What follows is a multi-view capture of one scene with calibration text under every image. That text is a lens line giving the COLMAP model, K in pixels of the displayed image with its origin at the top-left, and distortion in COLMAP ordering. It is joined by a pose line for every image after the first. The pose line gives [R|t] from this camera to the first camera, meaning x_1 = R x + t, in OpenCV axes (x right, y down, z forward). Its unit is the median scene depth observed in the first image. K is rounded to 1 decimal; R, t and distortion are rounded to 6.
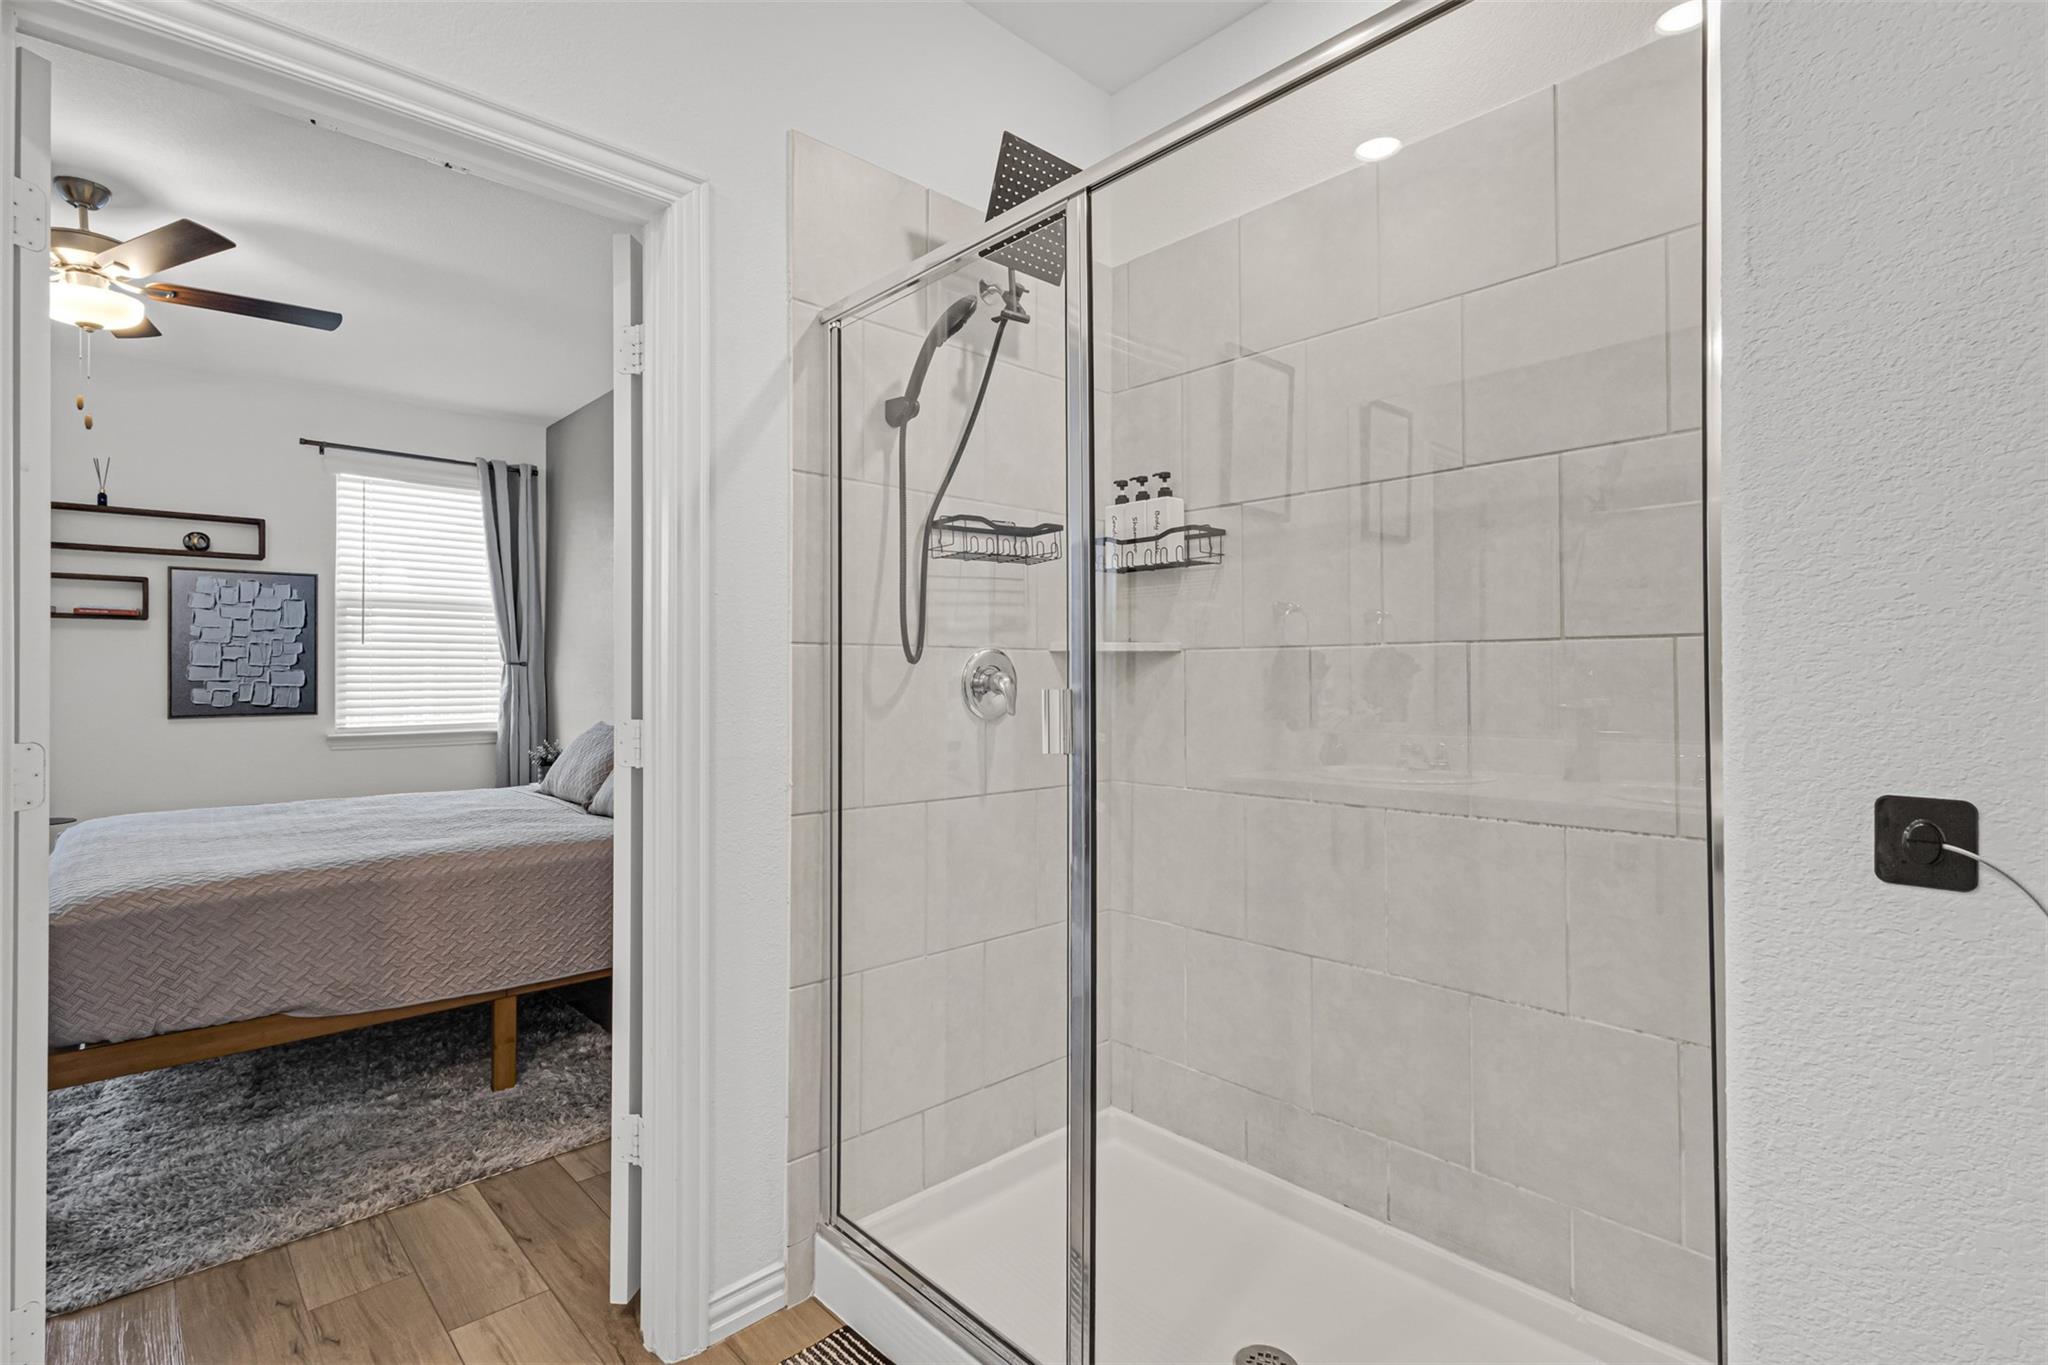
lens RADIAL K [[1014.7, 0, 1026.8], [0, 1014.7, 675.8], [0, 0, 1]] dist [-0.002316, -0.001144]
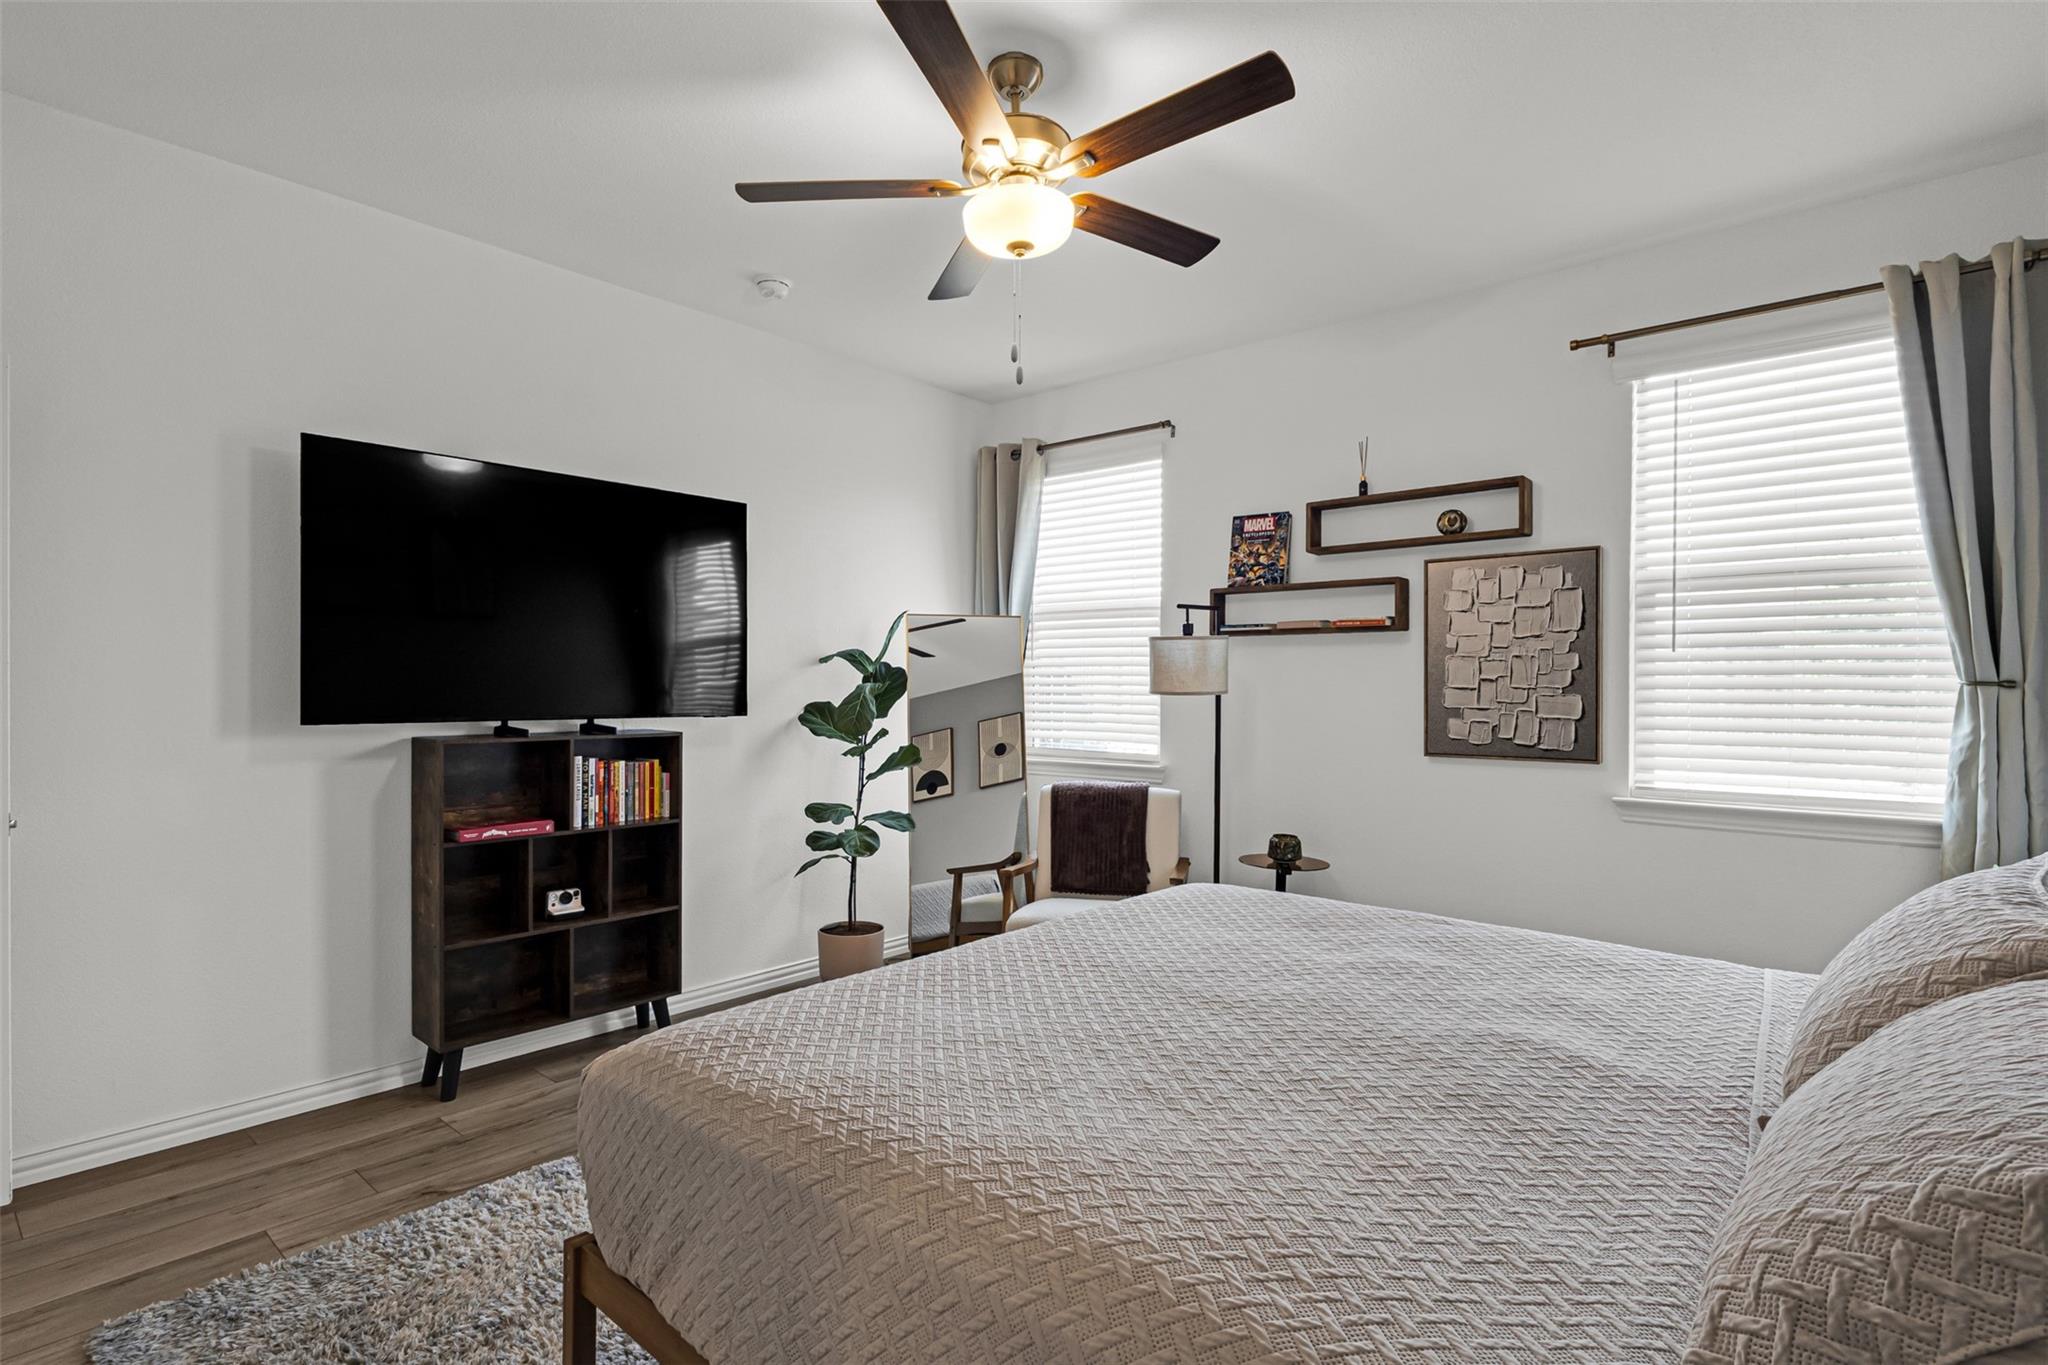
lens RADIAL K [[1014.7, 0, 1026.6], [0, 1014.7, 692.4], [0, 0, 1]] dist [-0.002316, -0.001144]
pose [[0.115181, 0.011204, -0.993281, -0.103244], [-0.005113, 0.999930, 0.010686, -0.012459], [0.993331, 0.003847, 0.115230, 0.573859]]
